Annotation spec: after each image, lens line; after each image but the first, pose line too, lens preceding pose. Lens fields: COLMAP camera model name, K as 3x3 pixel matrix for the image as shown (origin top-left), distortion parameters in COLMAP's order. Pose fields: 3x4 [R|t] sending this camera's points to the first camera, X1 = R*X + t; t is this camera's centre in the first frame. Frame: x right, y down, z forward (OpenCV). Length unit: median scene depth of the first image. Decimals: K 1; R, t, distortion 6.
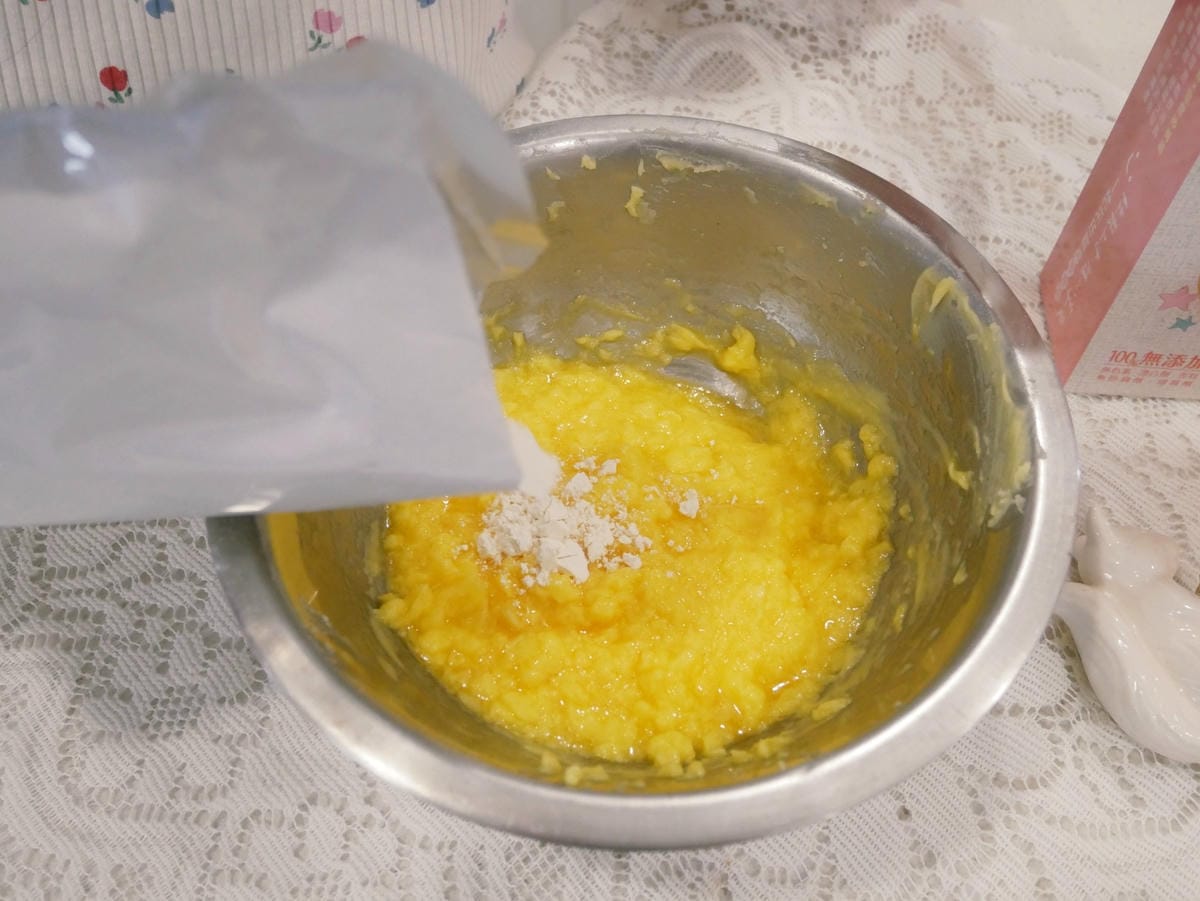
lens RADIAL K [[1060.1, 0, 599.3], [0, 1060.1, 453.7], [0, 0, 1]] dist [0.005570, 0.003272]
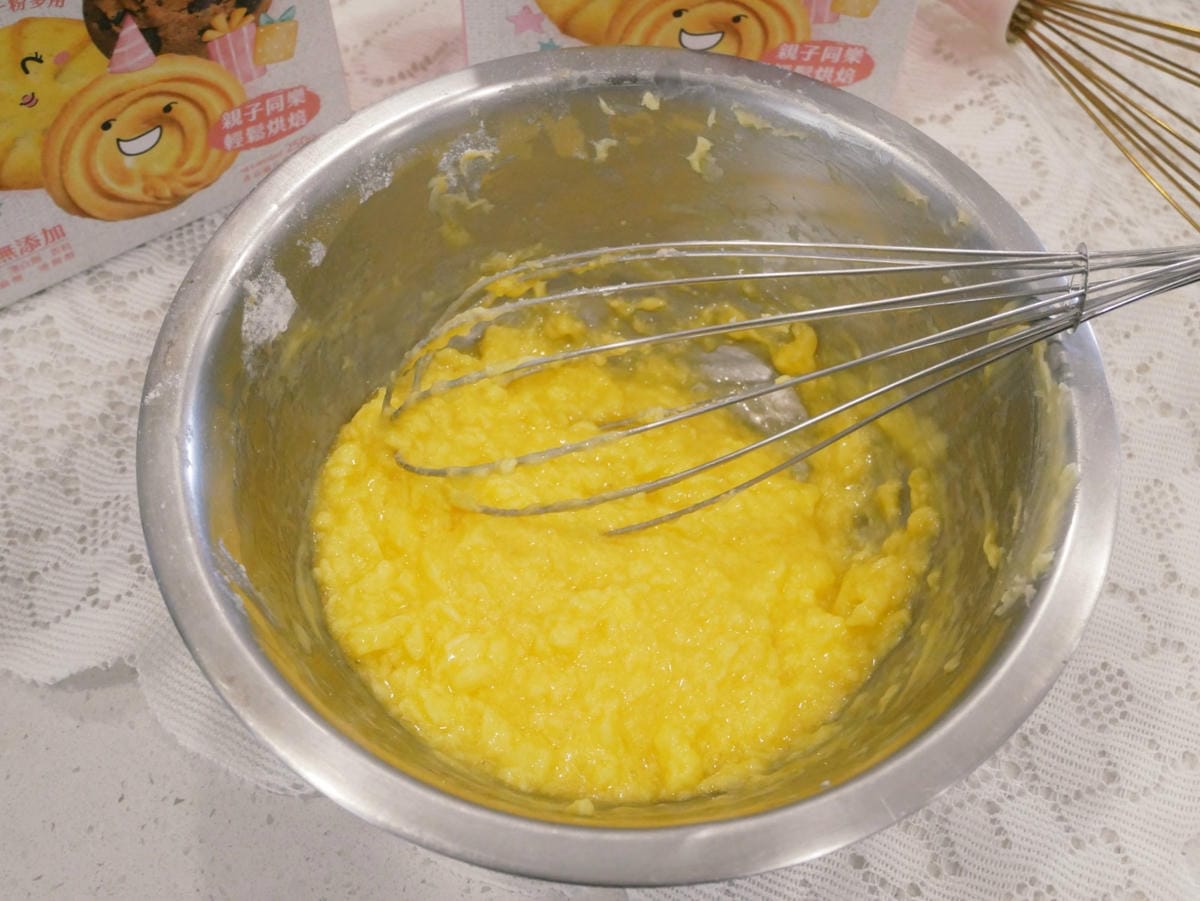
lens RADIAL K [[1536.6, 0, 600.1], [0, 1536.6, 448.9], [0, 0, 1]] dist [0.004499, 0.000000]
pose [[0.978213, 0.189439, -0.084930, 0.112653], [-0.186996, 0.981703, 0.035930, -0.041763], [0.090182, -0.019265, 0.995739, -0.239813]]
